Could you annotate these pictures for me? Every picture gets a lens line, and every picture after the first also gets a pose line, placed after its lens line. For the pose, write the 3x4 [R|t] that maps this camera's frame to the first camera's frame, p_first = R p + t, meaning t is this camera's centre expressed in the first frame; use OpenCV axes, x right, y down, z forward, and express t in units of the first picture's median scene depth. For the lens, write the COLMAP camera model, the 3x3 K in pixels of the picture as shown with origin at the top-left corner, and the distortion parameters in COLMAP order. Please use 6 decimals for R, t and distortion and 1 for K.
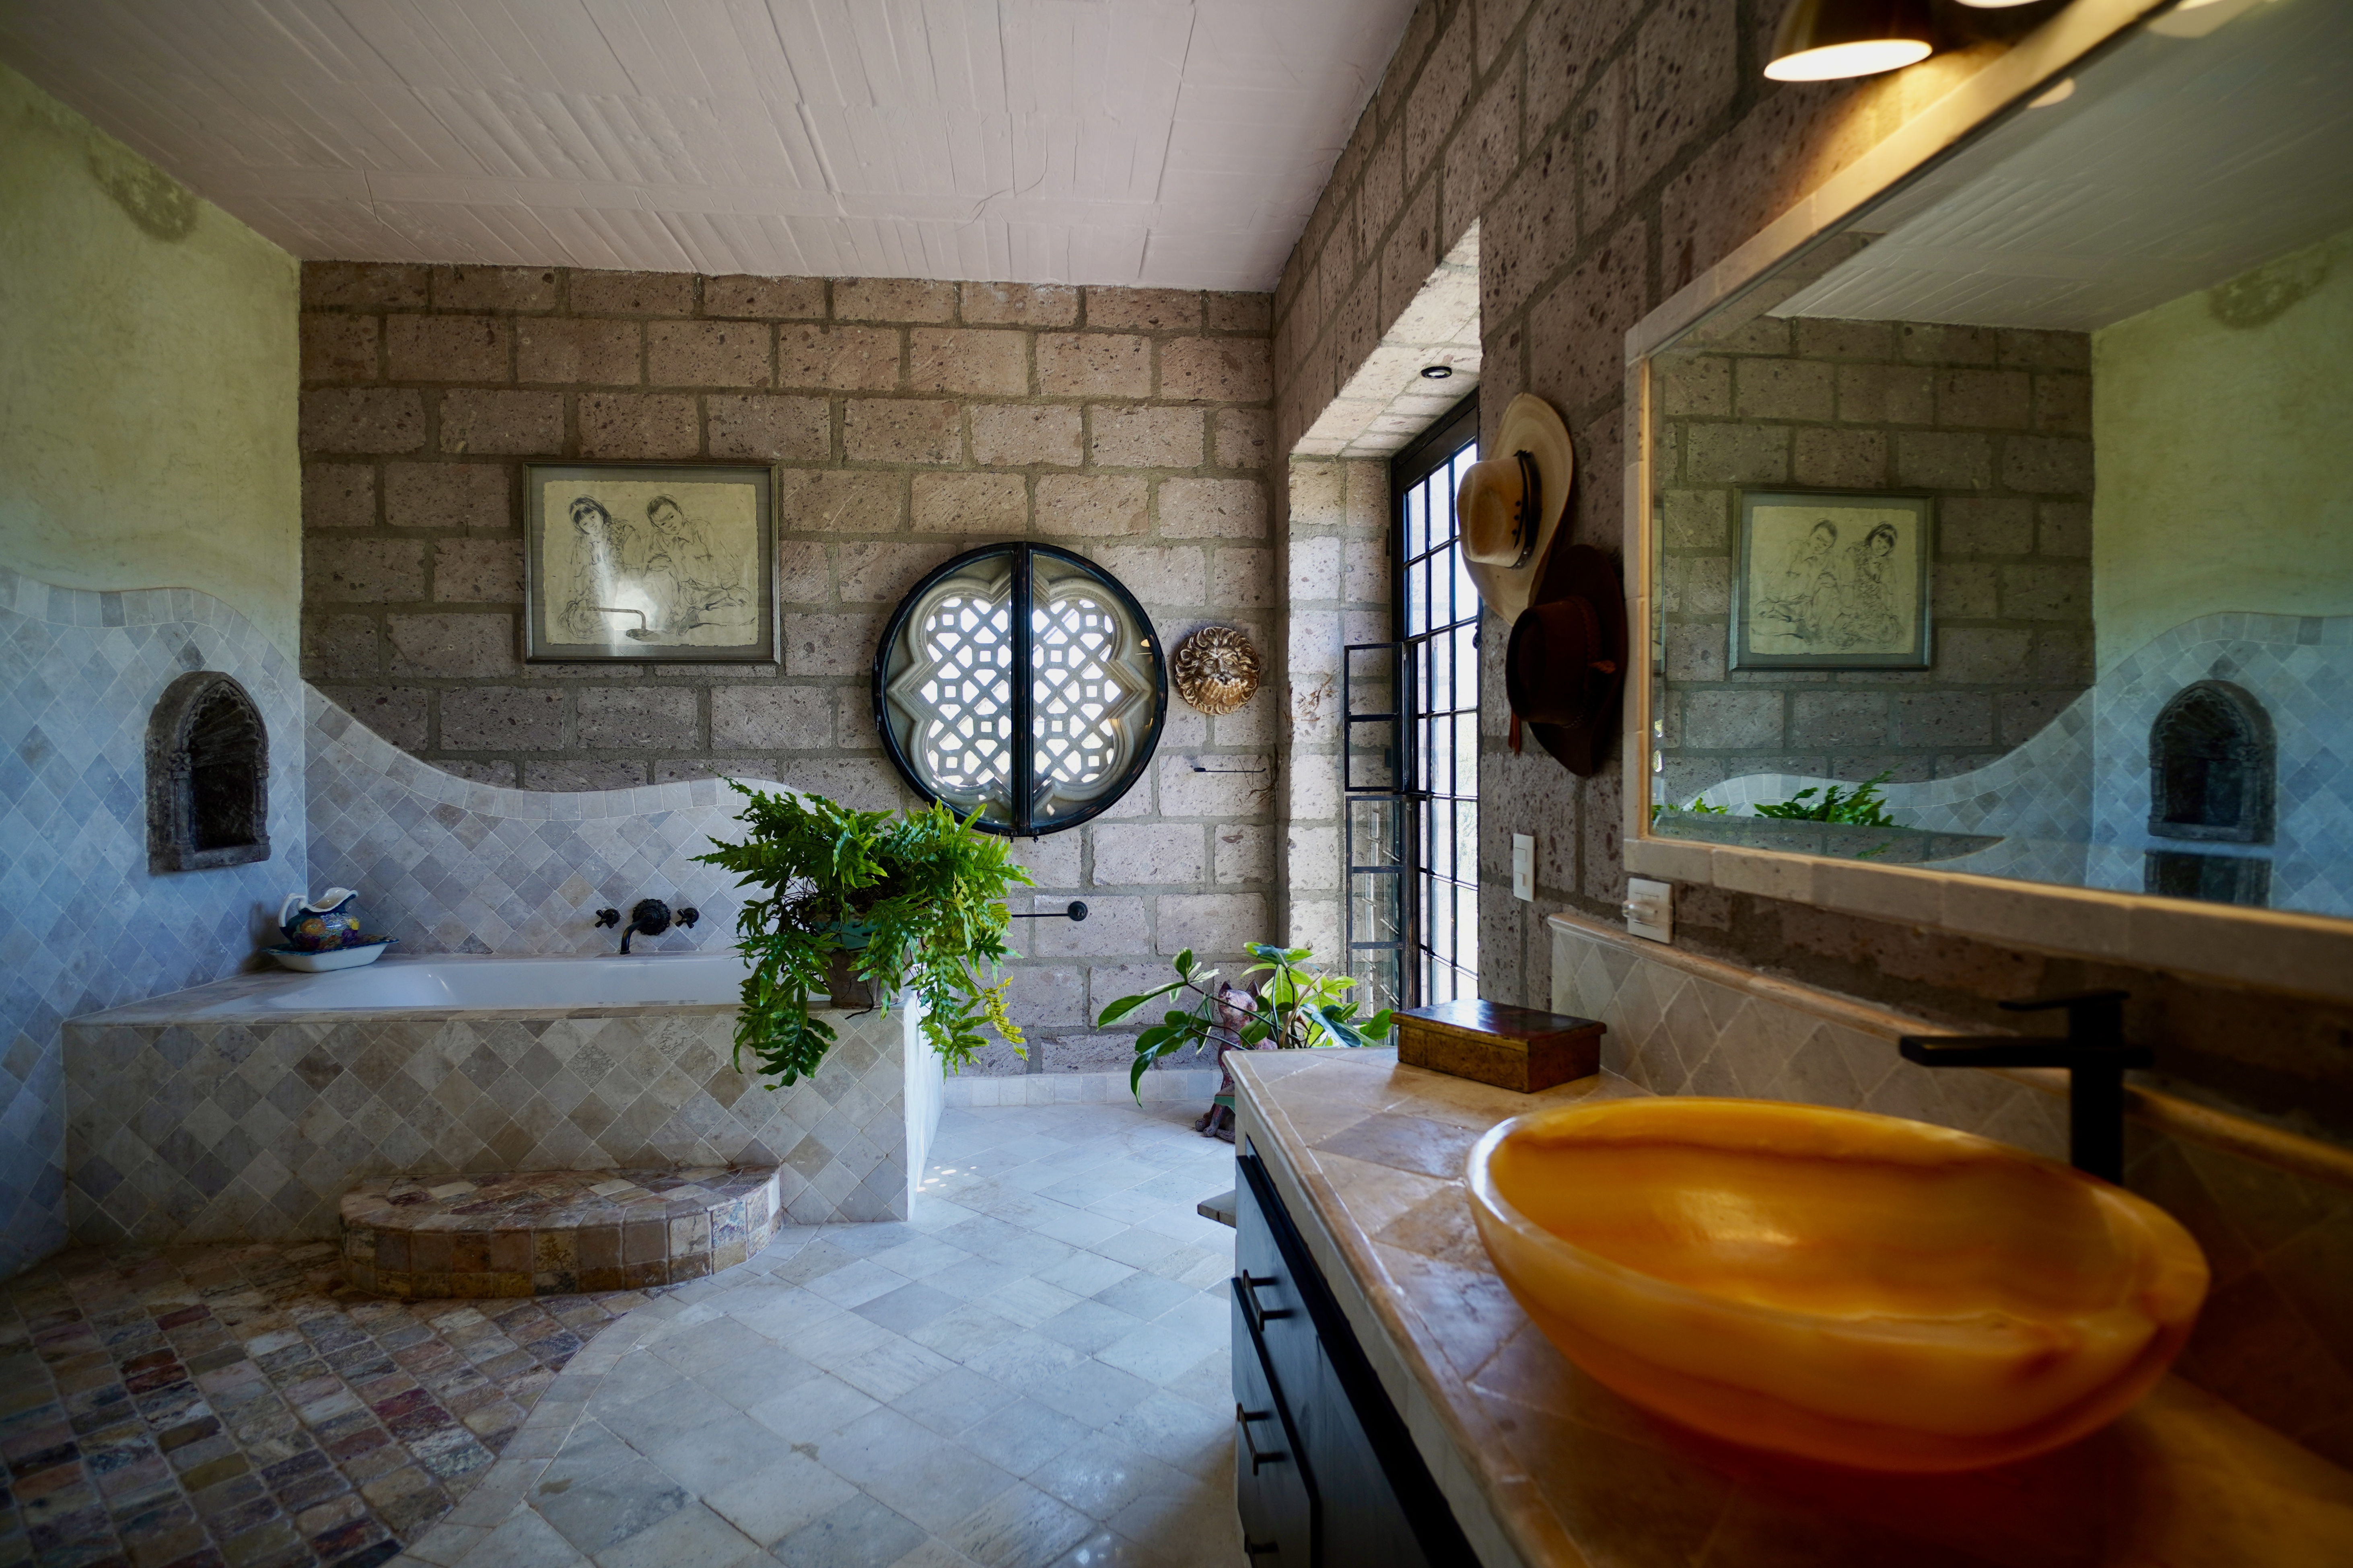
lens RADIAL K [[1185.3, 0, 1176.5], [0, 1185.3, 784.0], [0, 0, 1]] dist [-0.026309, -0.001160]
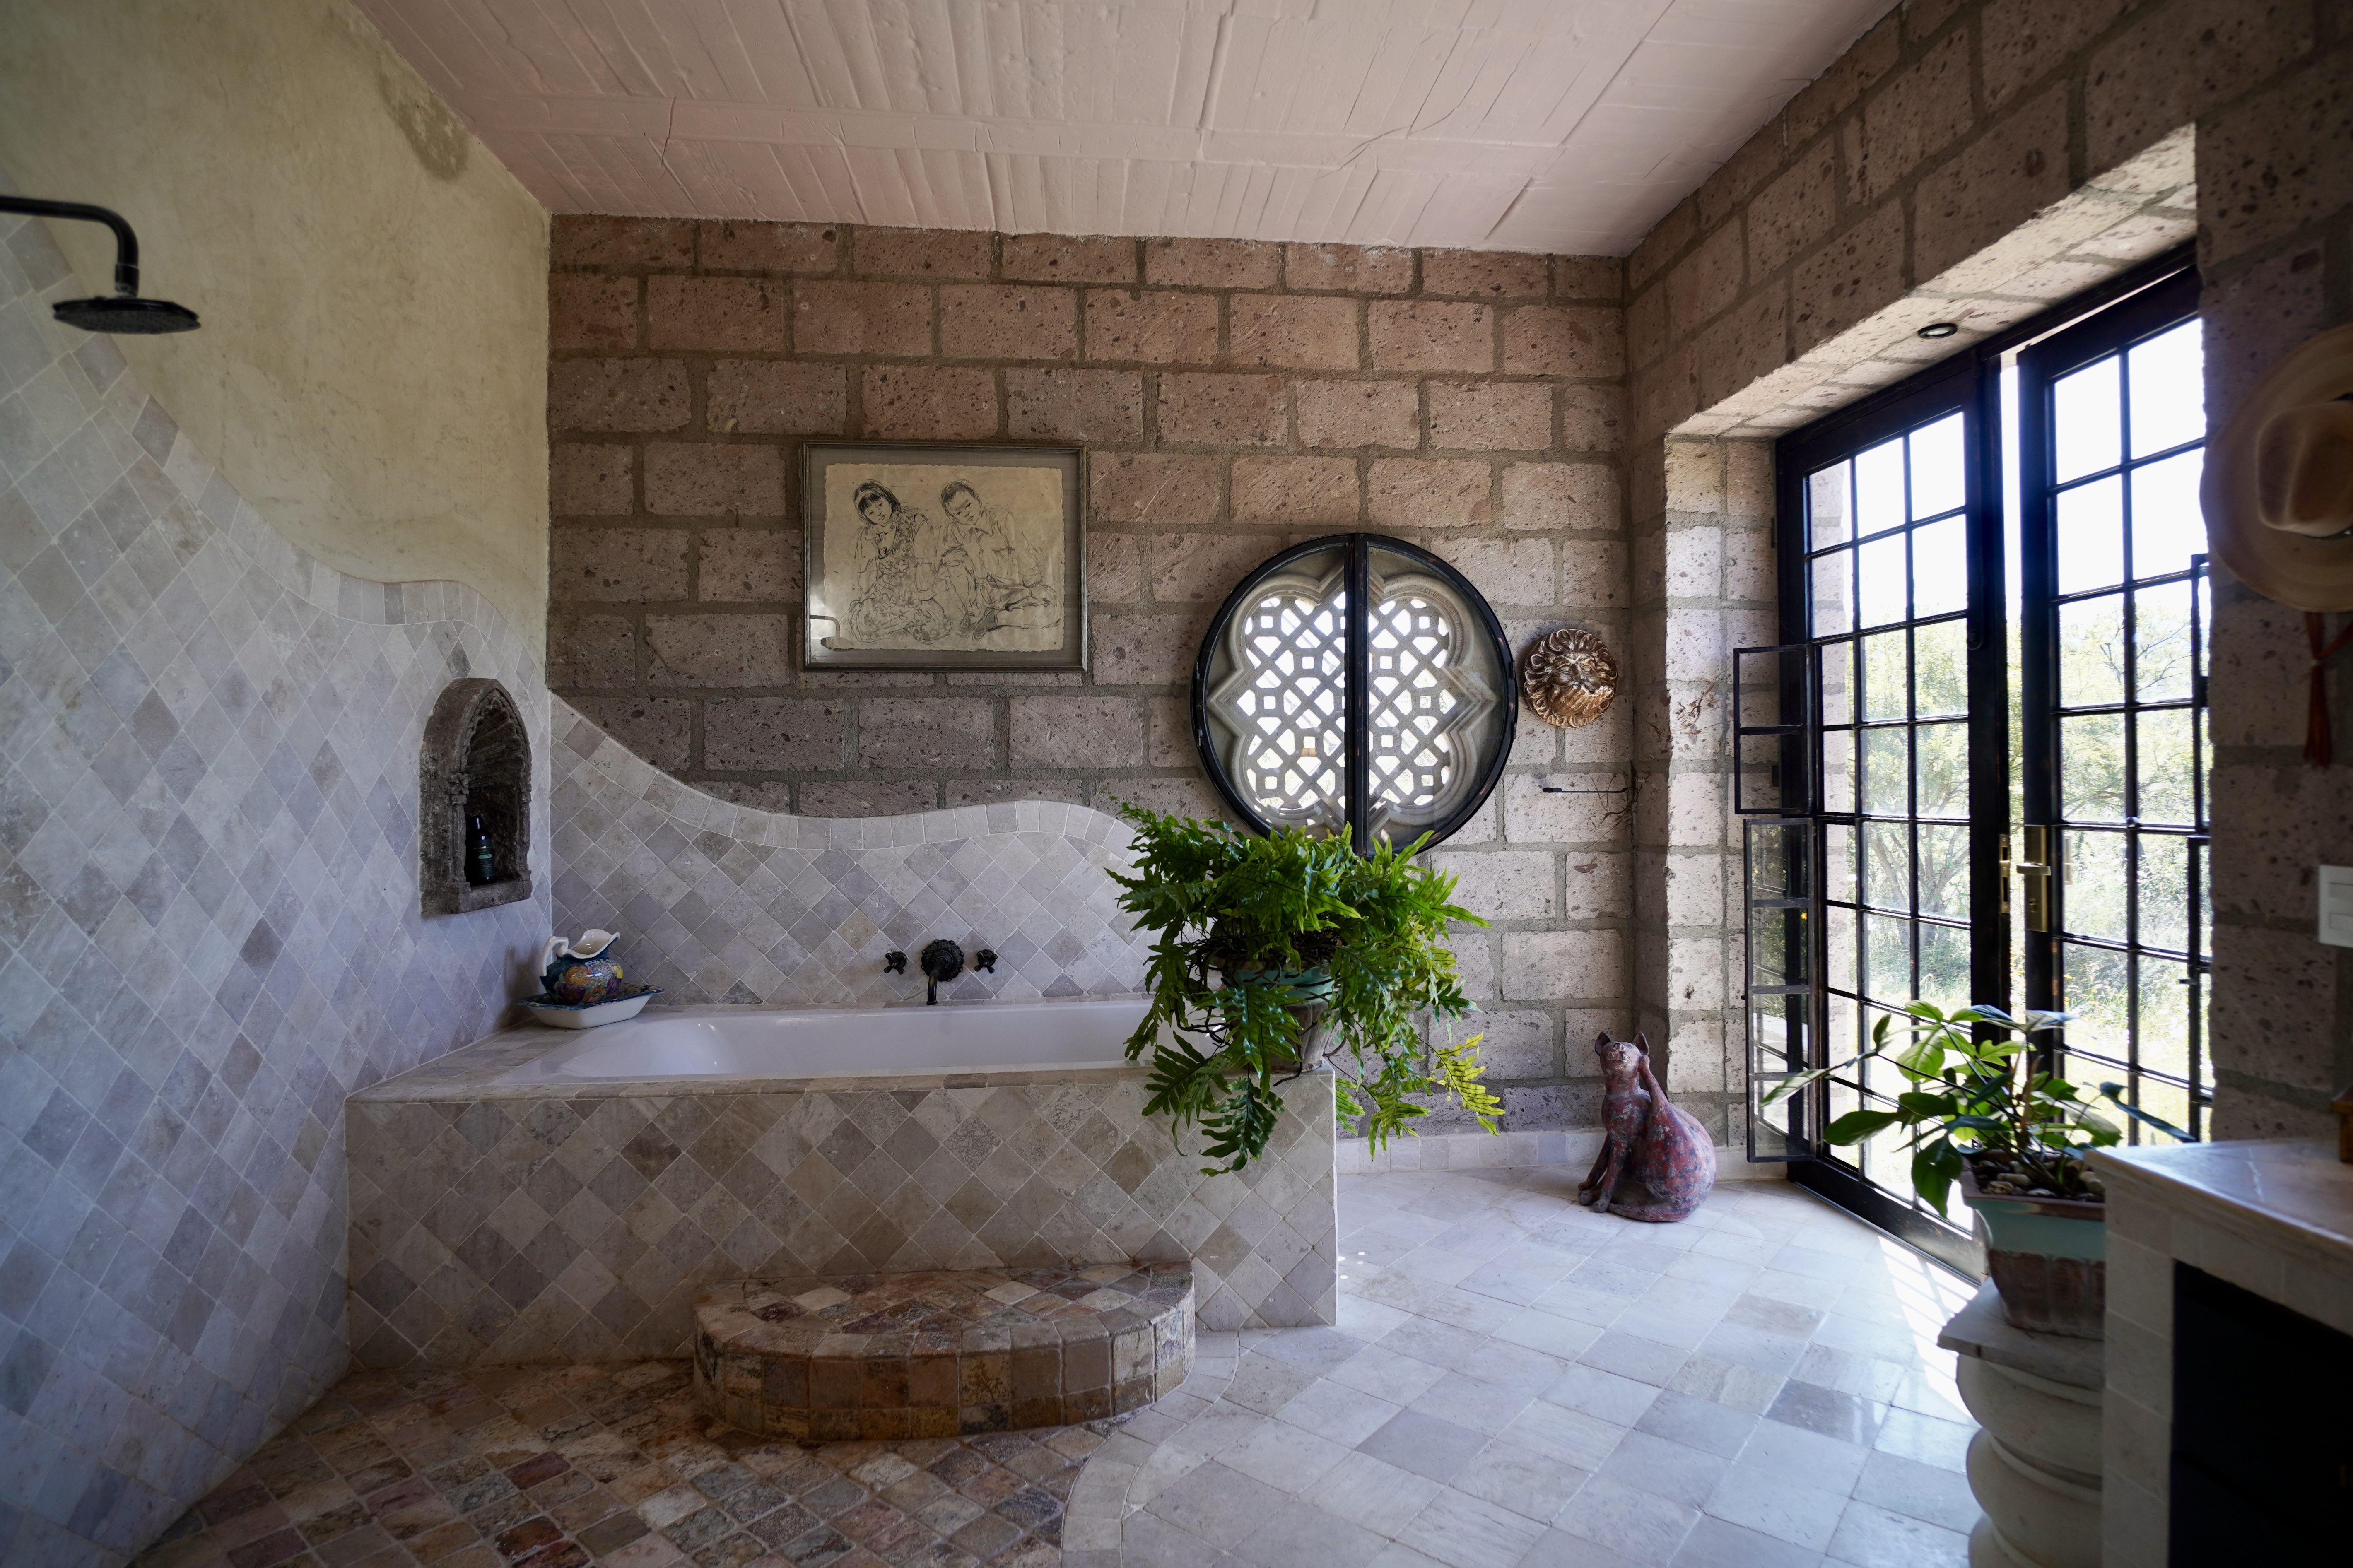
lens RADIAL K [[1210.9, 0, 1179.4], [0, 1210.9, 773.6], [0, 0, 1]] dist [-0.015579, -0.012581]
pose [[0.999989, -0.003515, -0.003121, -0.271894], [0.003432, 0.999655, -0.026031, -0.001647], [0.003211, 0.026020, 0.999656, 0.102388]]
